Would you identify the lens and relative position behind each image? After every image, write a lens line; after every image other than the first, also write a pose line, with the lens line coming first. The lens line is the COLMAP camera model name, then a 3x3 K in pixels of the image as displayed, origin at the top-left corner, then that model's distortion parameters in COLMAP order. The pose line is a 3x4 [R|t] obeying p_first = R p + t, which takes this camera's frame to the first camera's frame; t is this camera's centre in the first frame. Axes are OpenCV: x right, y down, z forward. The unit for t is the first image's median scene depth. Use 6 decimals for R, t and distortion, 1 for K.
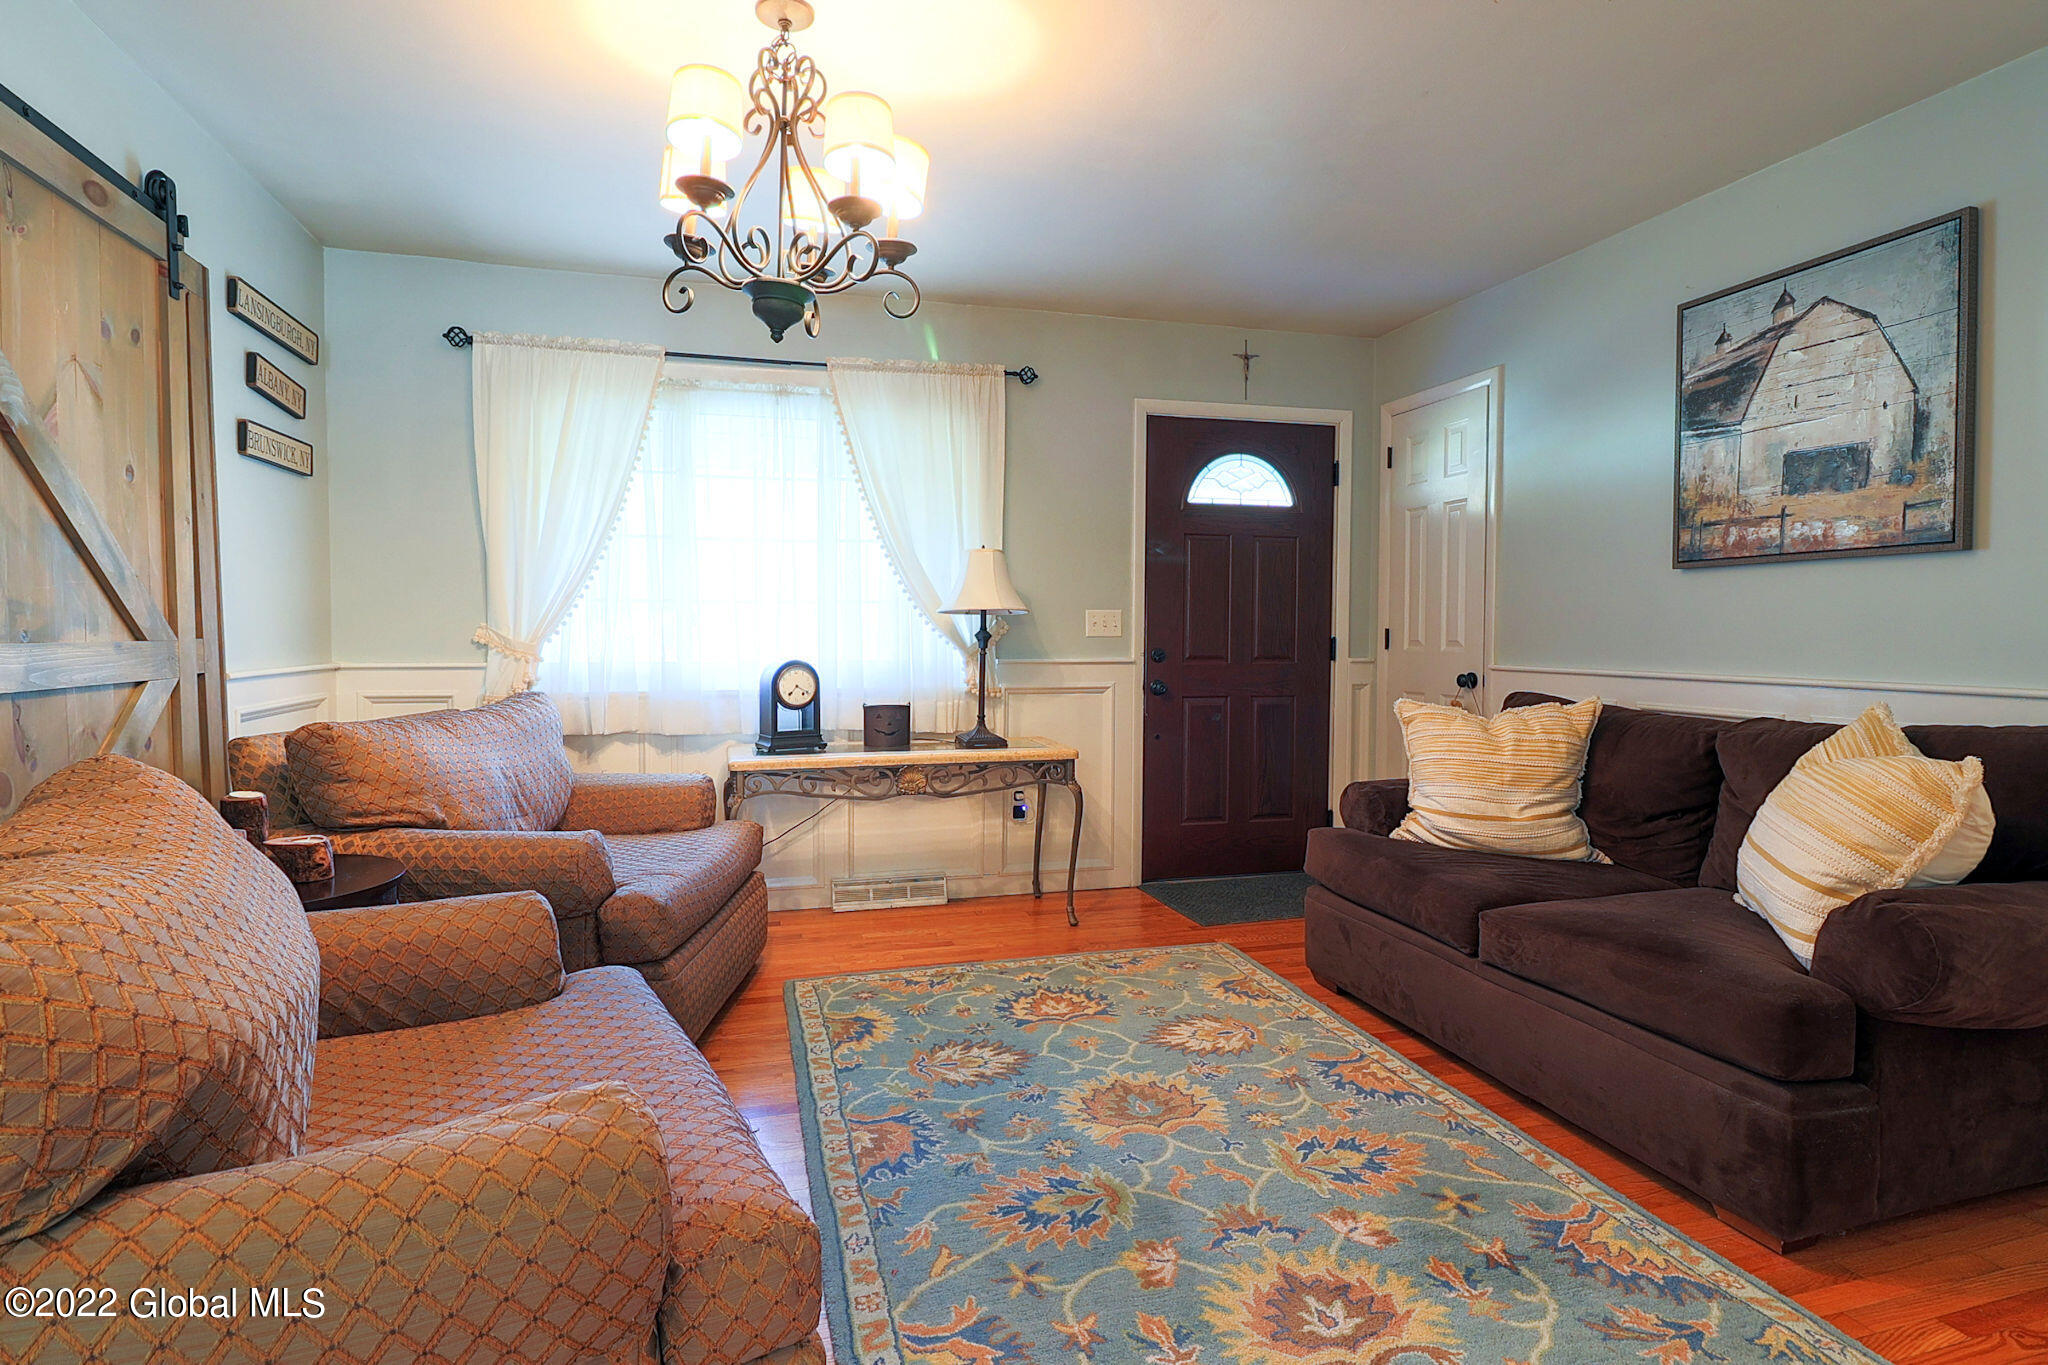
lens RADIAL K [[1056.1, 0, 1005.1], [0, 1056.1, 676.7], [0, 0, 1]] dist [0.001964, -0.014734]
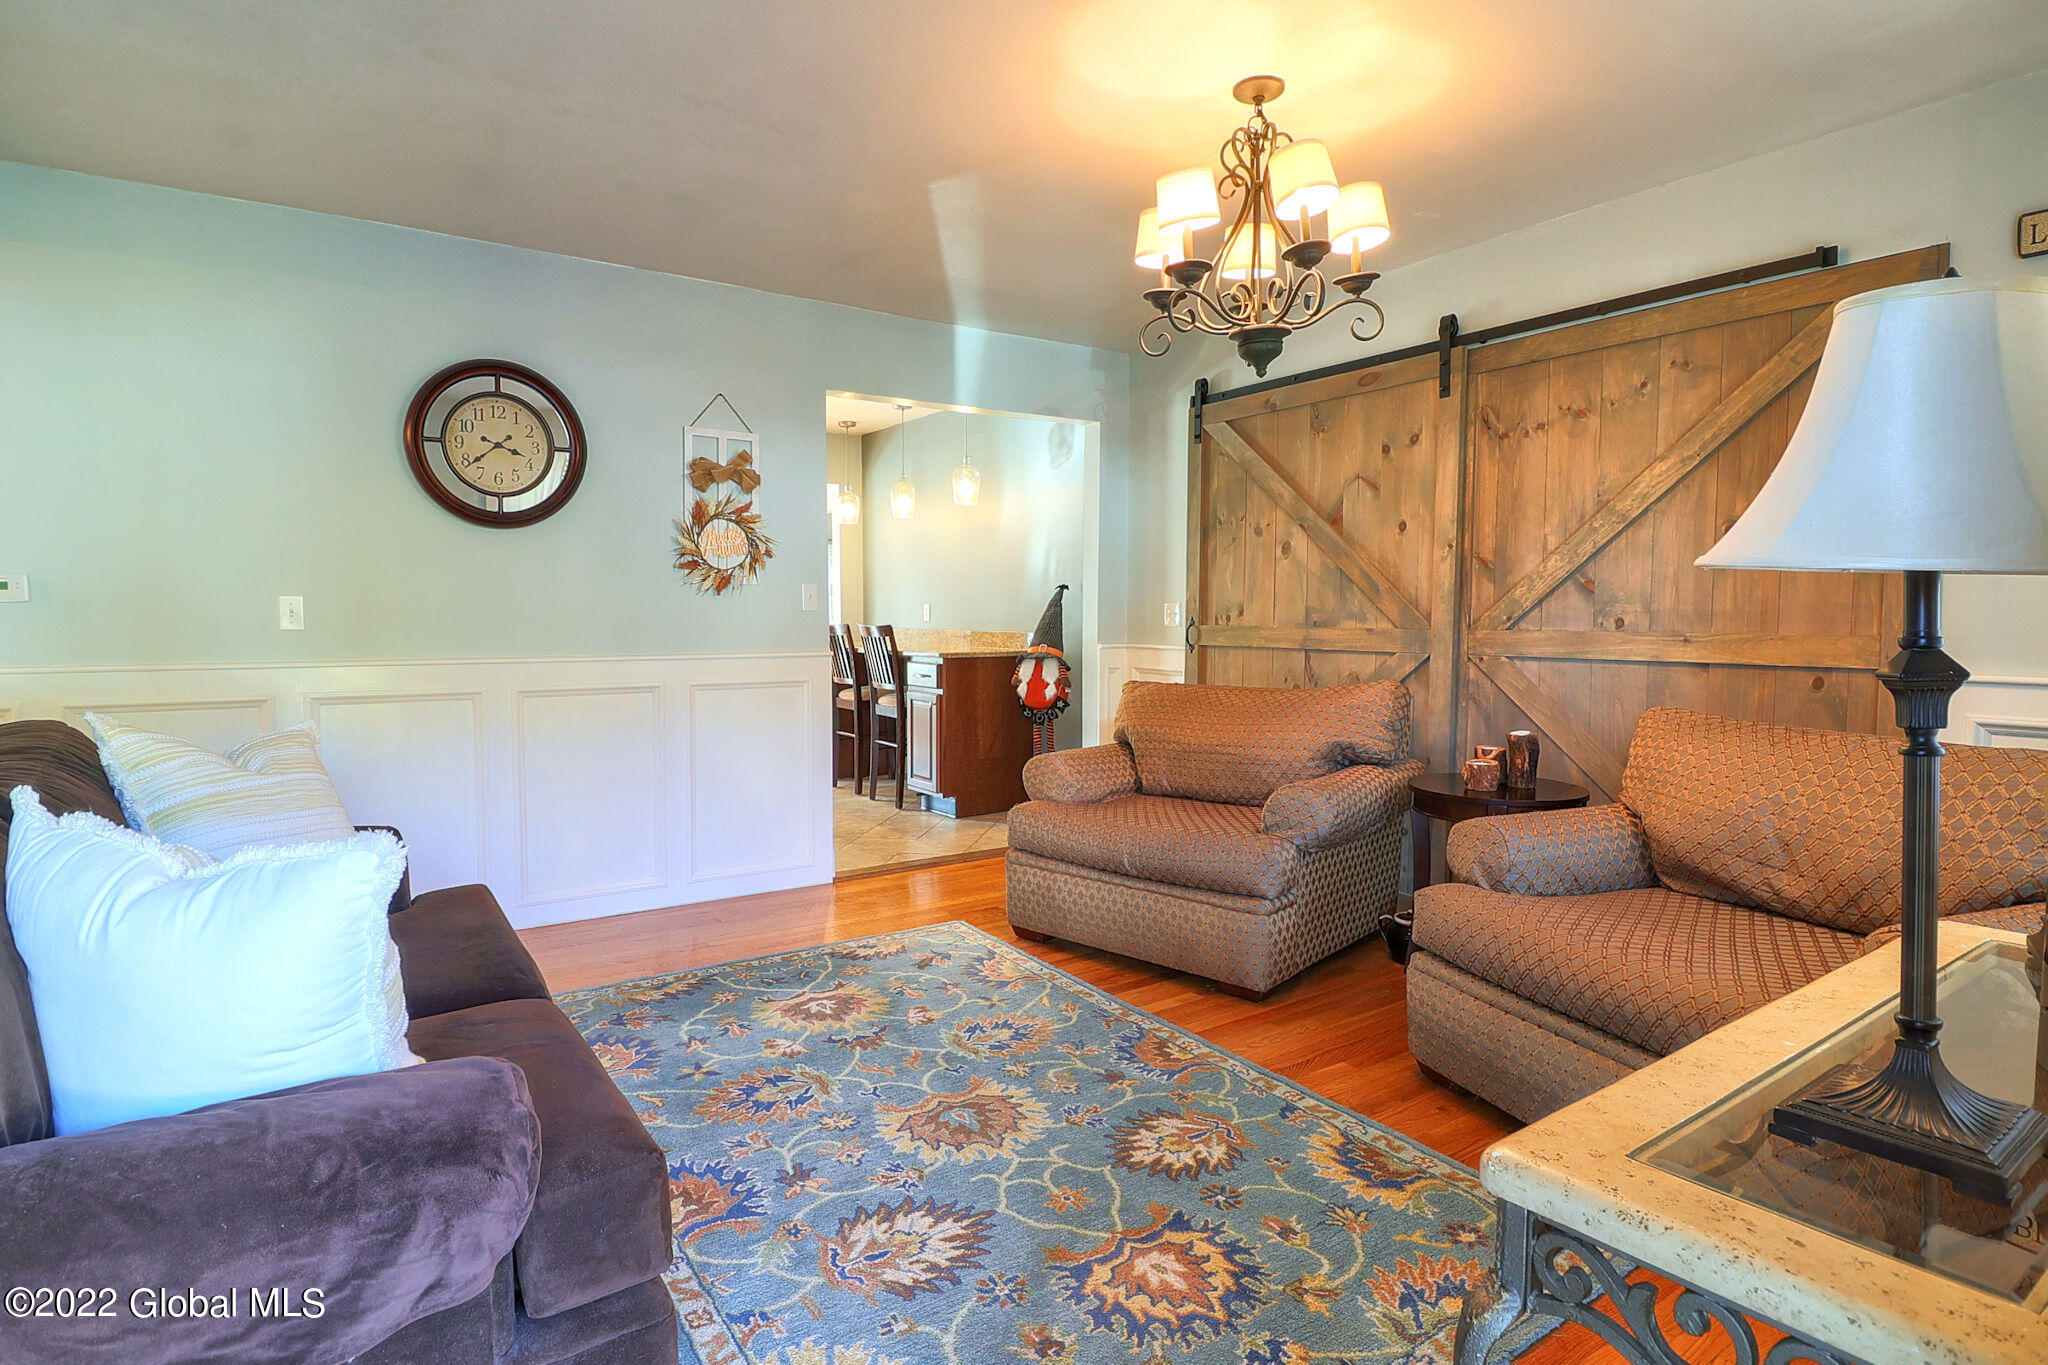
lens RADIAL K [[1056.1, 0, 1005.1], [0, 1056.1, 676.7], [0, 0, 1]] dist [0.001964, -0.014734]
pose [[-0.948588, 0.016225, -0.316096, 0.250253], [-0.017574, 0.994445, 0.103785, -0.060960], [0.316024, 0.104004, -0.943033, 1.204034]]
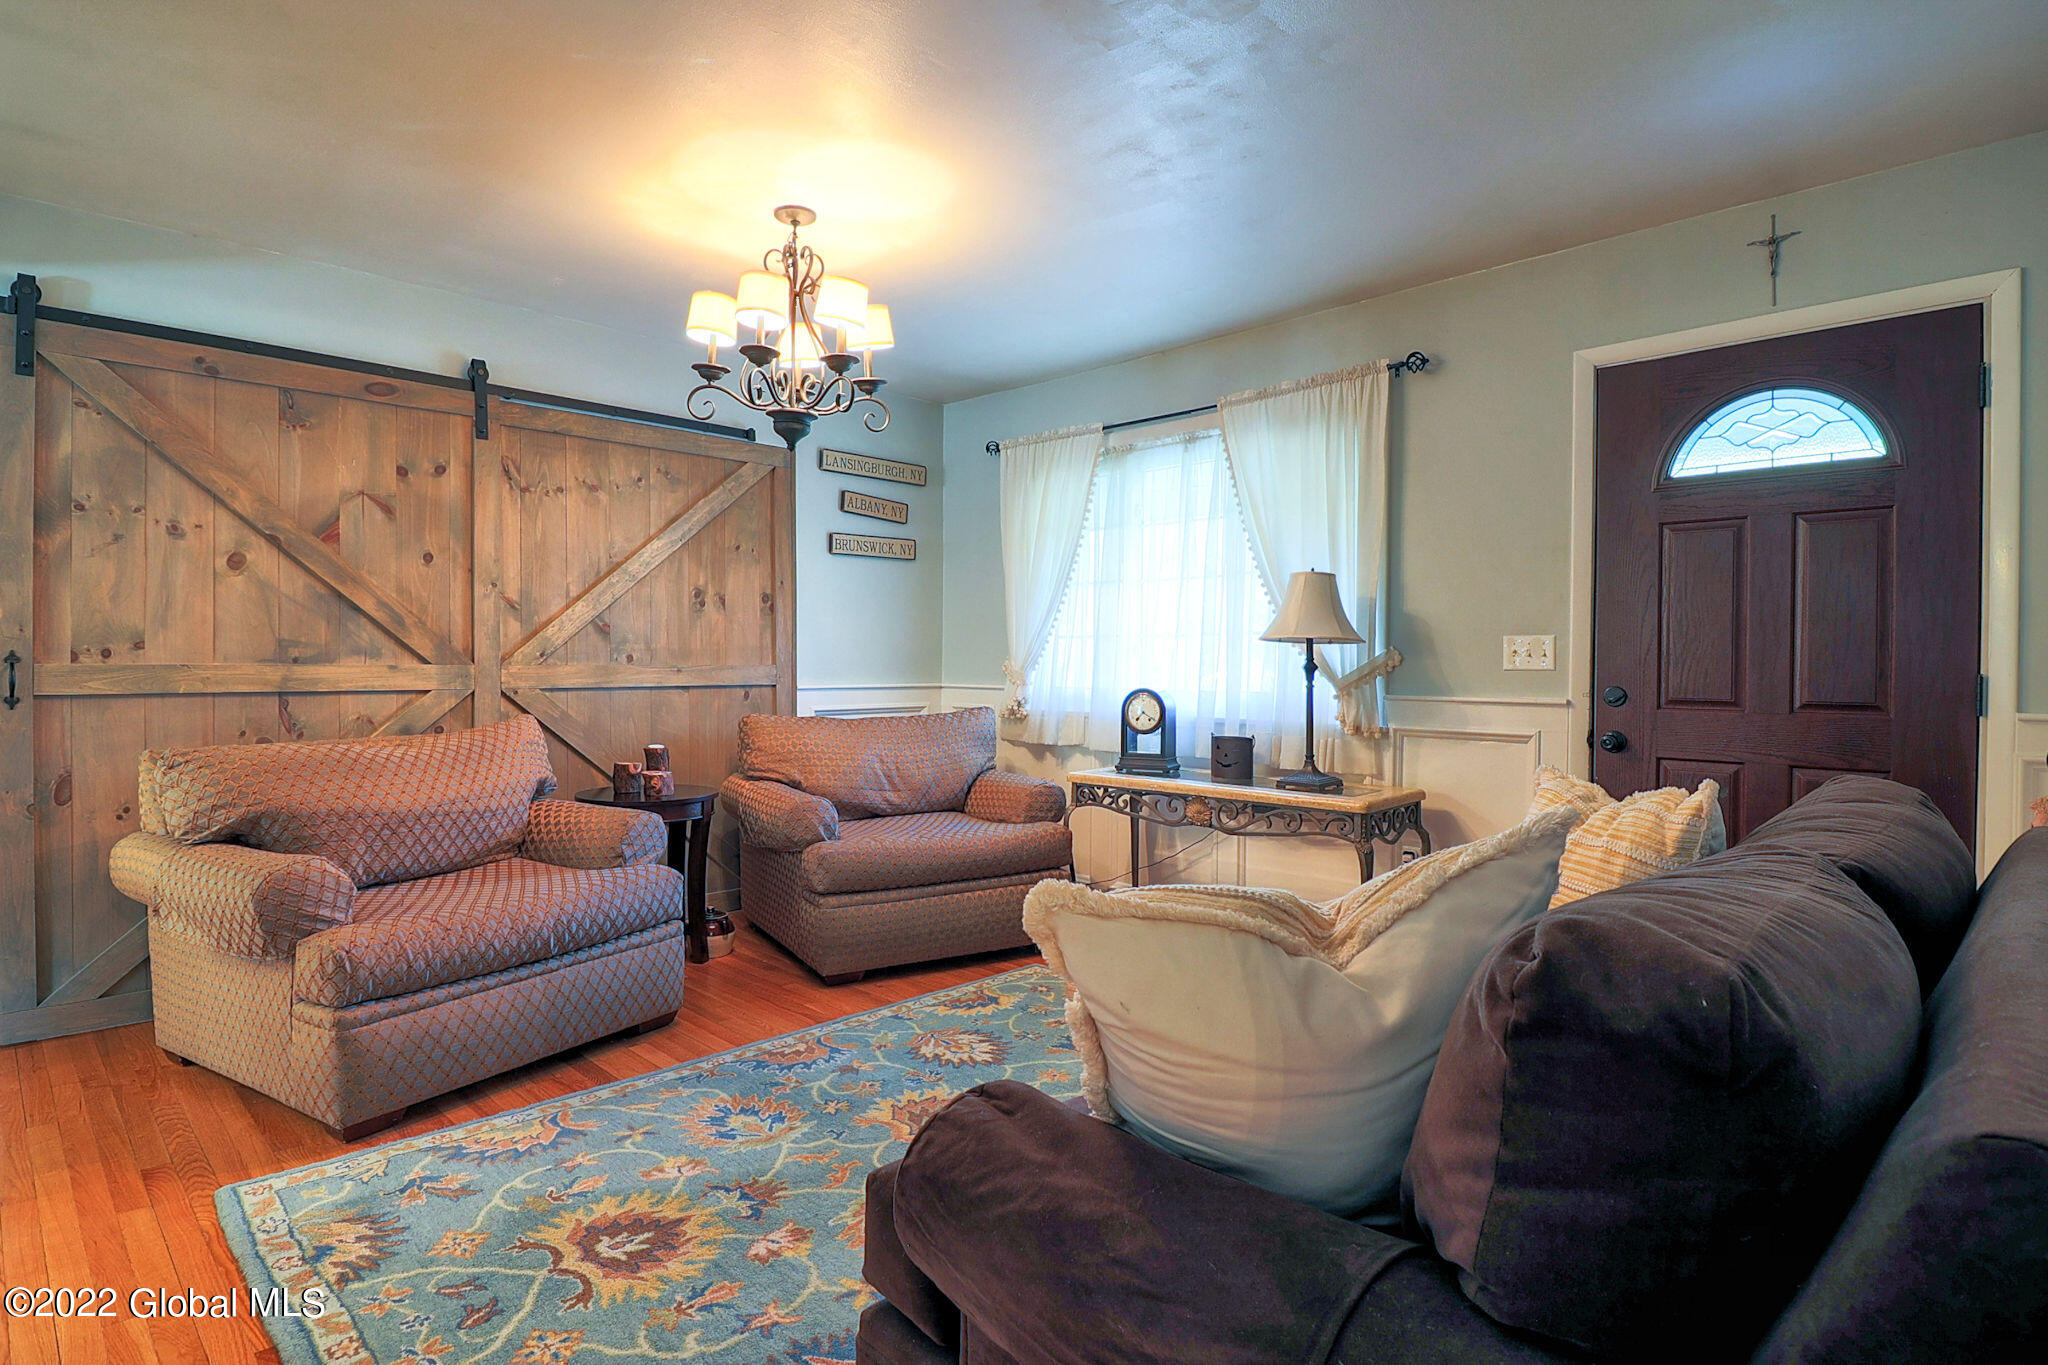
lens RADIAL K [[1056.1, 0, 1005.1], [0, 1056.1, 676.7], [0, 0, 1]] dist [0.001964, -0.014734]
pose [[0.491131, 0.011642, -0.871008, 0.669227], [-0.044020, 0.998965, -0.011470, -0.008937], [0.869973, 0.043975, 0.491135, 0.339077]]
